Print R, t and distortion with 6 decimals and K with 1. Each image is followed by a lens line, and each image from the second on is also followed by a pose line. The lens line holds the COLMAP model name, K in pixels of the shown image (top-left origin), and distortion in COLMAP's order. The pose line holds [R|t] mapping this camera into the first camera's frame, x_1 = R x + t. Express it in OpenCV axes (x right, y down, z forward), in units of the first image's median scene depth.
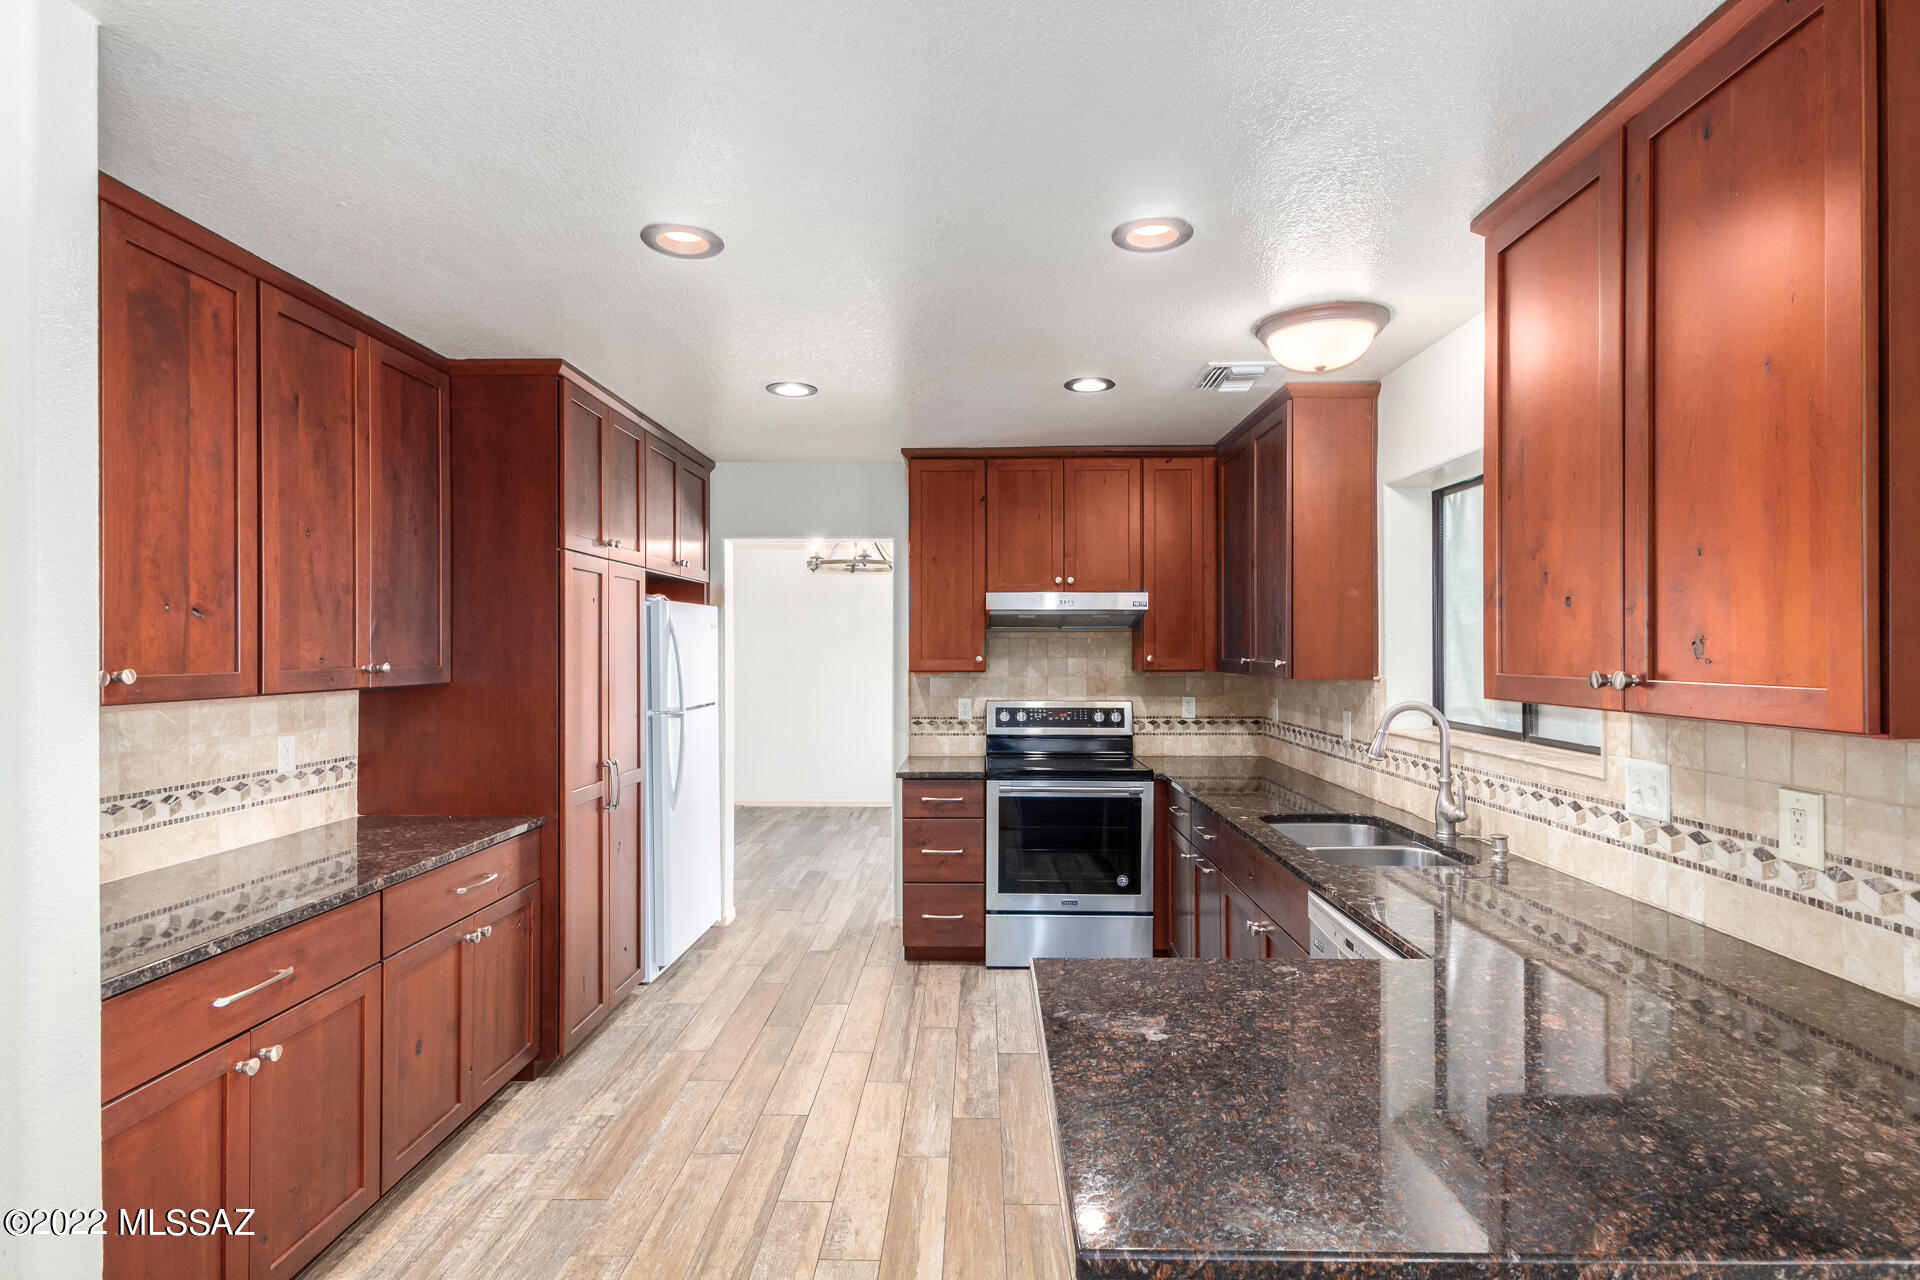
lens RADIAL K [[926.2, 0, 965.9], [0, 926.2, 649.3], [0, 0, 1]] dist [0.002945, -0.001425]
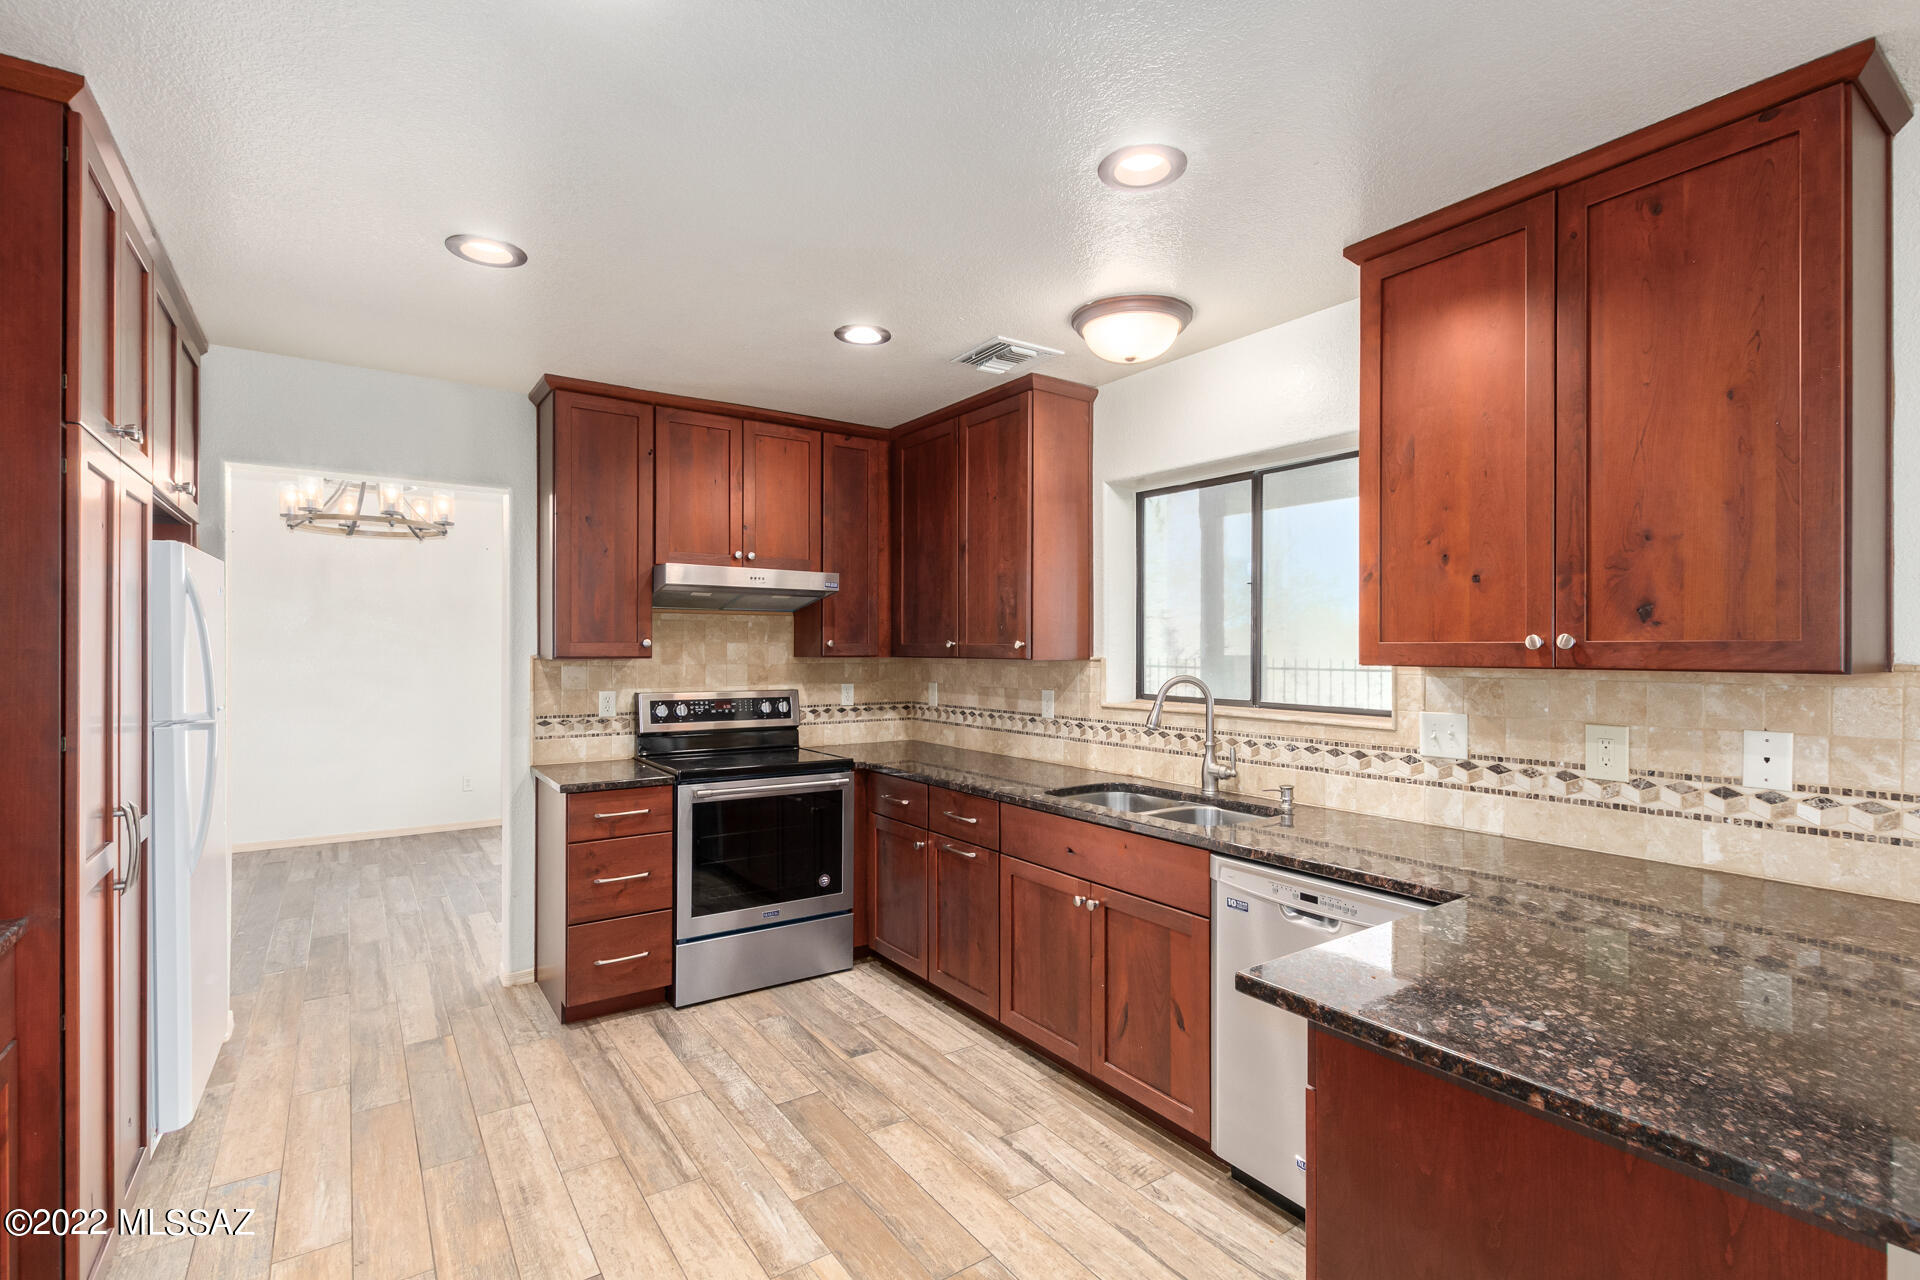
lens RADIAL K [[874.8, 0, 964.9], [0, 874.8, 649.9], [0, 0, 1]] dist [0.001318, -0.000266]
pose [[0.806426, 0.002375, 0.591330, -0.237845], [-0.002548, 0.999997, -0.000542, 0.018211], [-0.591329, -0.001070, 0.806430, 0.207033]]
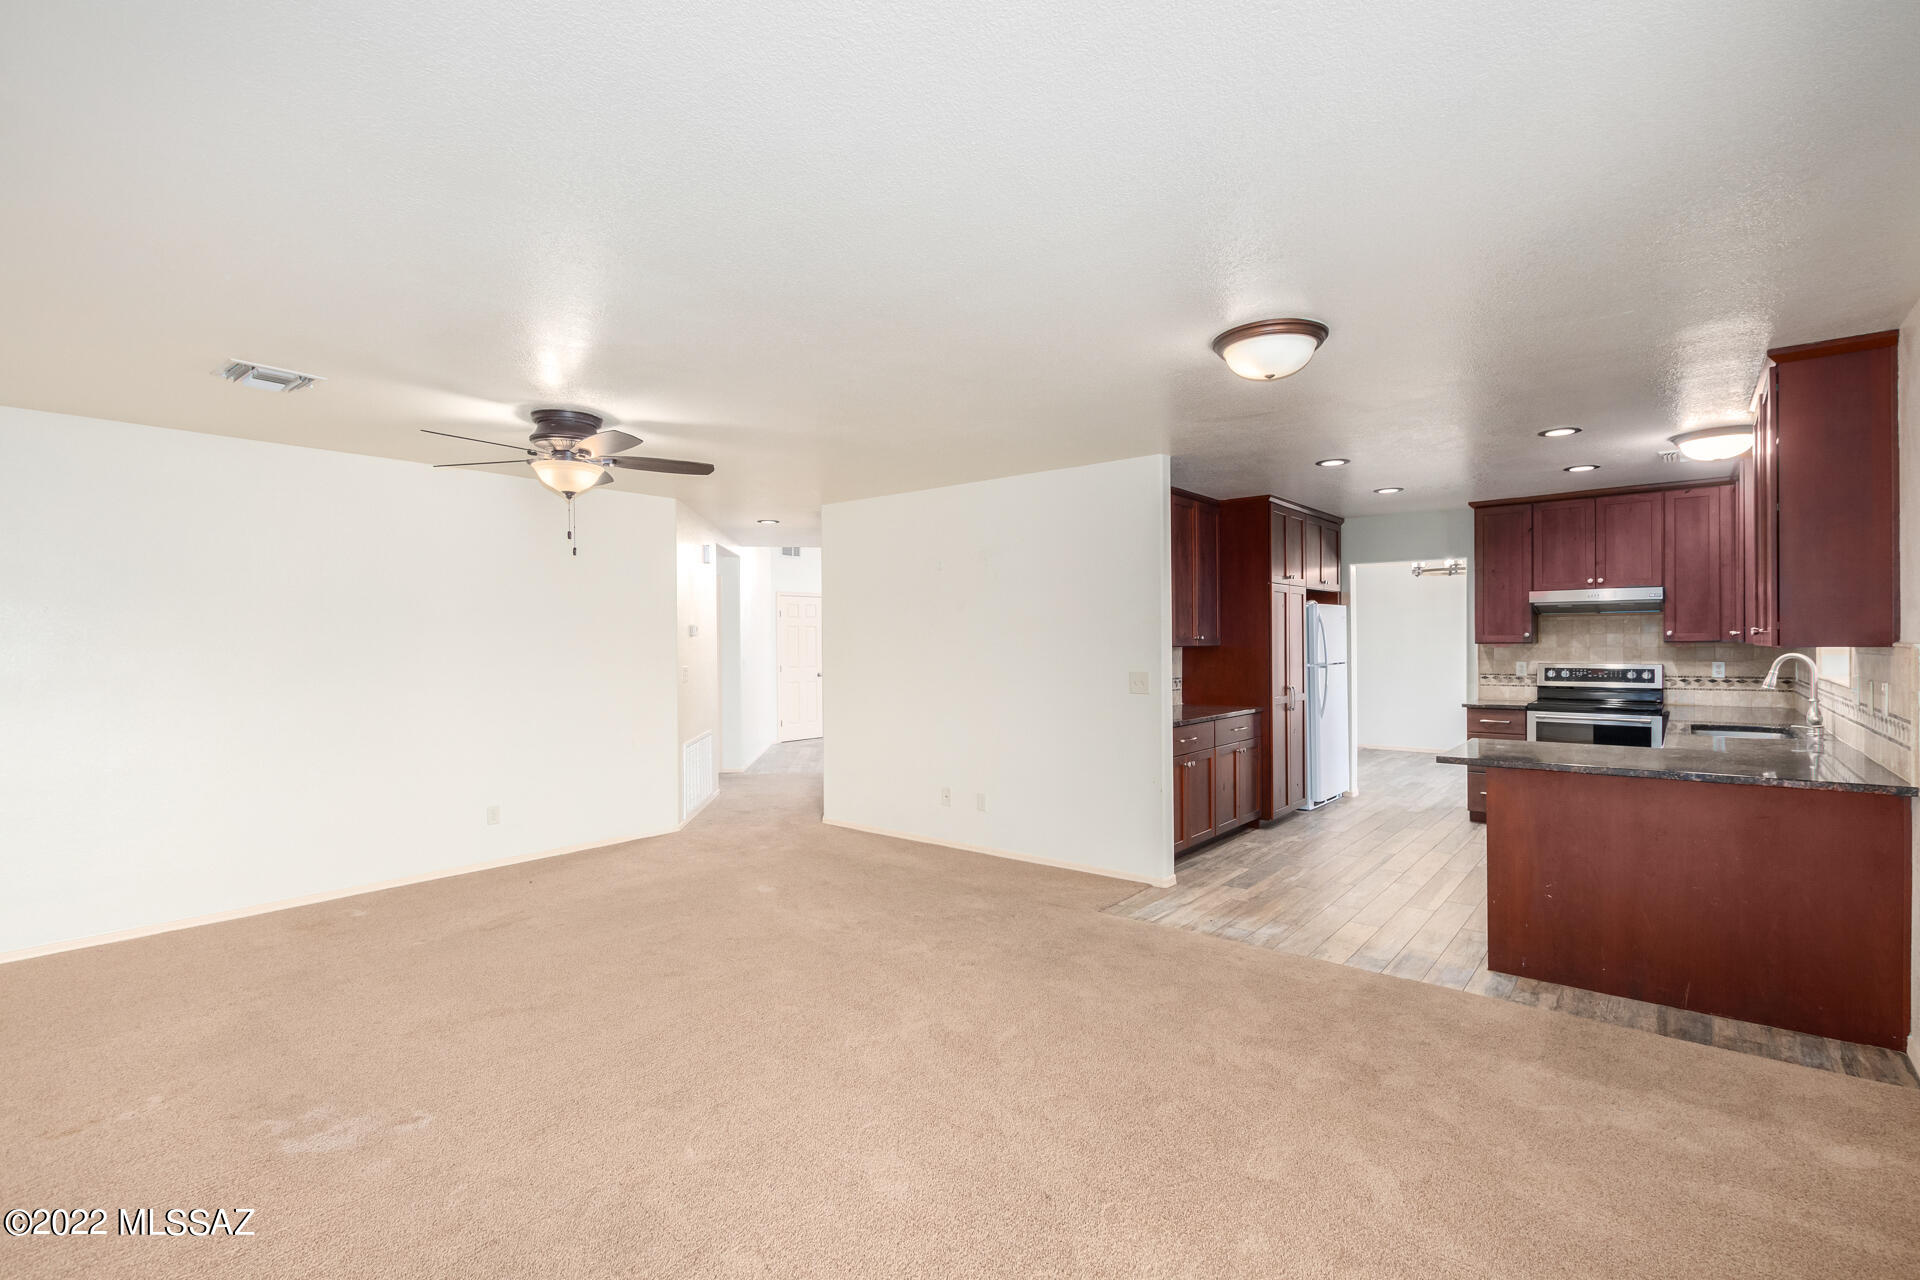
lens RADIAL K [[874.8, 0, 964.9], [0, 874.8, 649.9], [0, 0, 1]] dist [0.001318, -0.000266]
pose [[0.783138, -0.000619, -0.621848, 0.200840], [0.006209, 0.999957, 0.006824, 0.021648], [0.621817, -0.009205, 0.783108, -0.767242]]
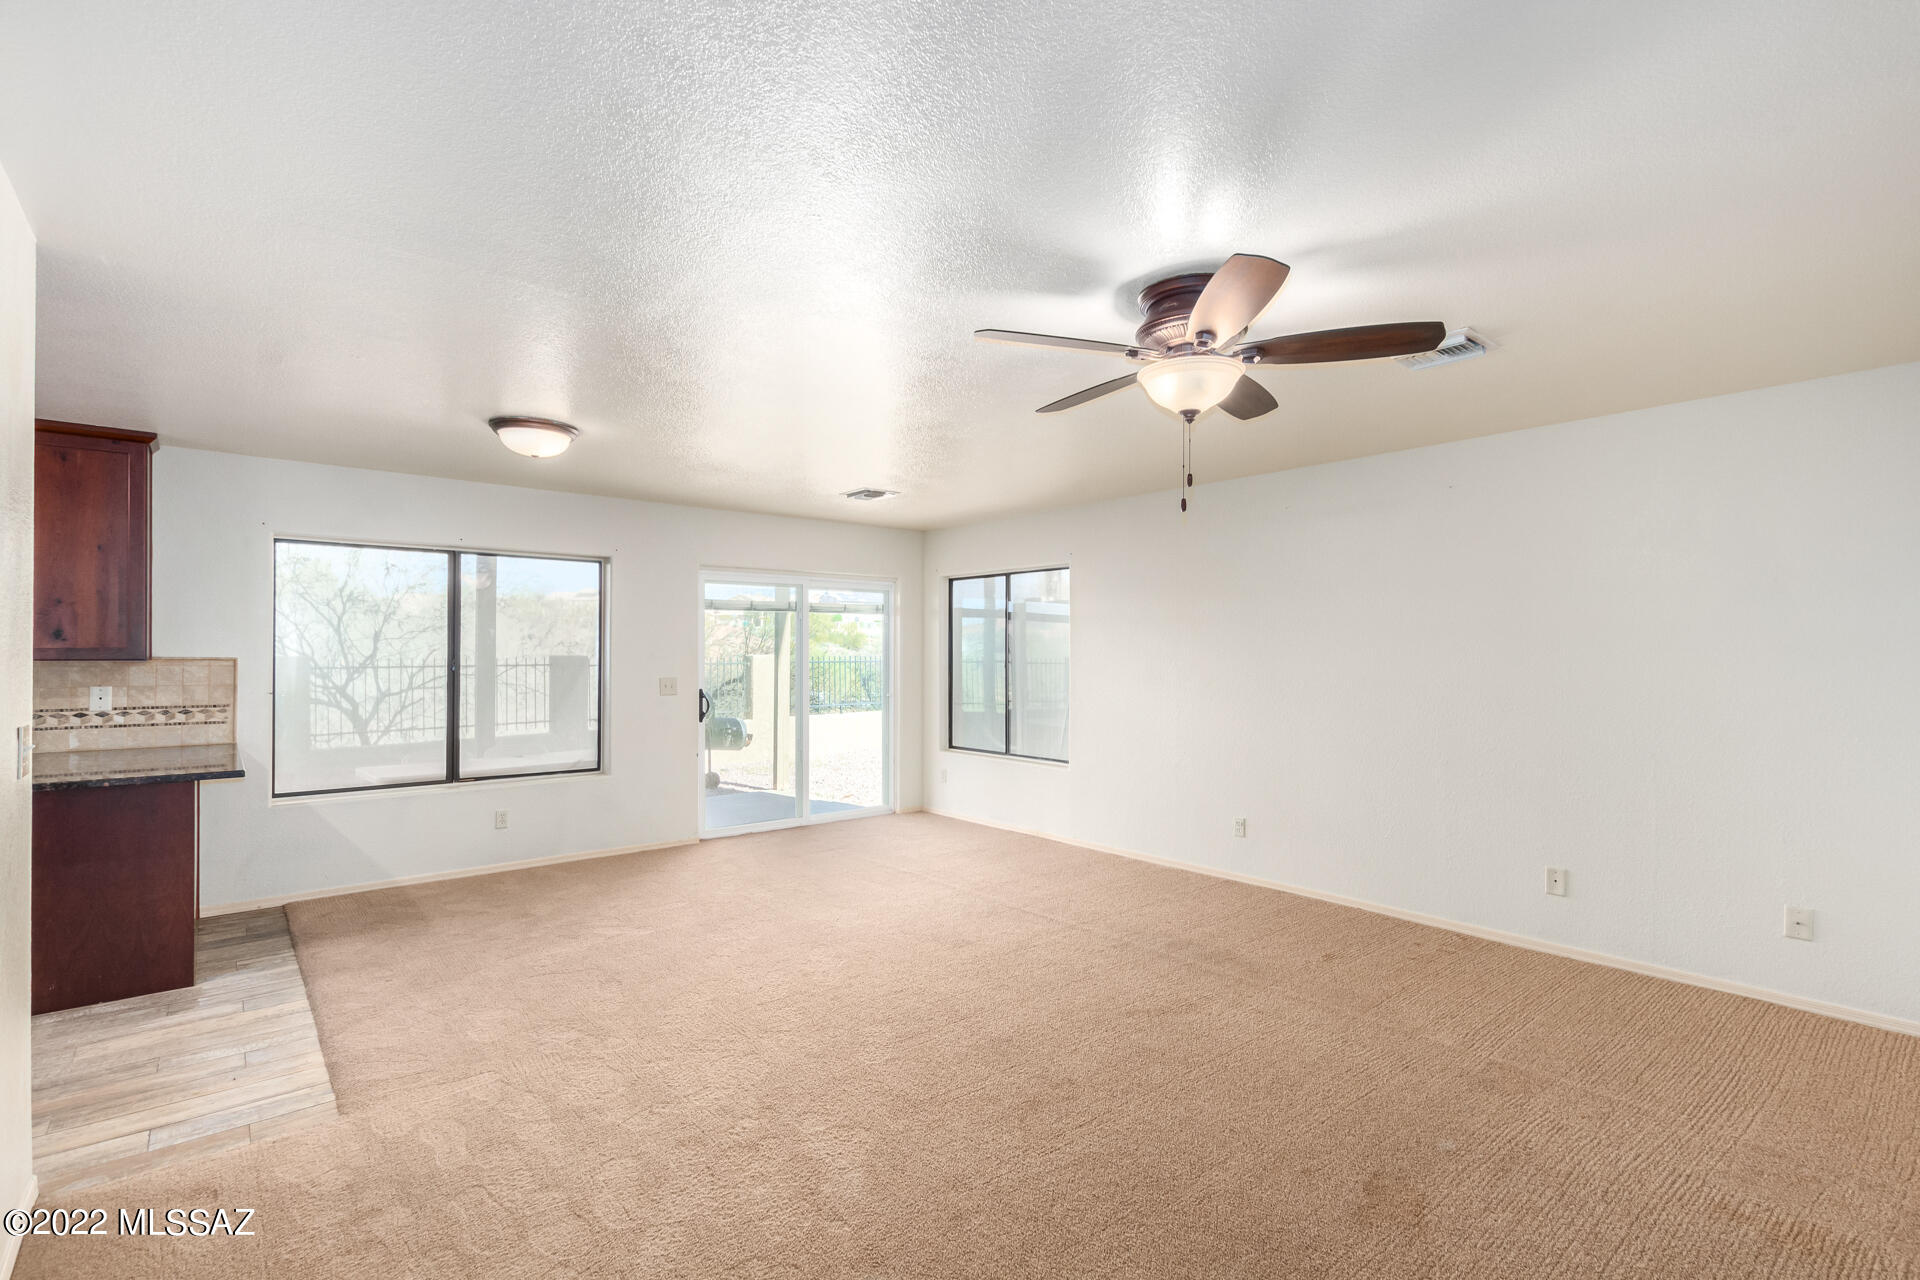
lens RADIAL K [[874.8, 0, 964.9], [0, 874.8, 649.9], [0, 0, 1]] dist [0.001318, -0.000266]
pose [[-0.662041, 0.003709, 0.749459, -1.098637], [0.000631, 0.999990, -0.004392, 0.020515], [-0.749468, -0.002435, -0.662037, 0.244264]]
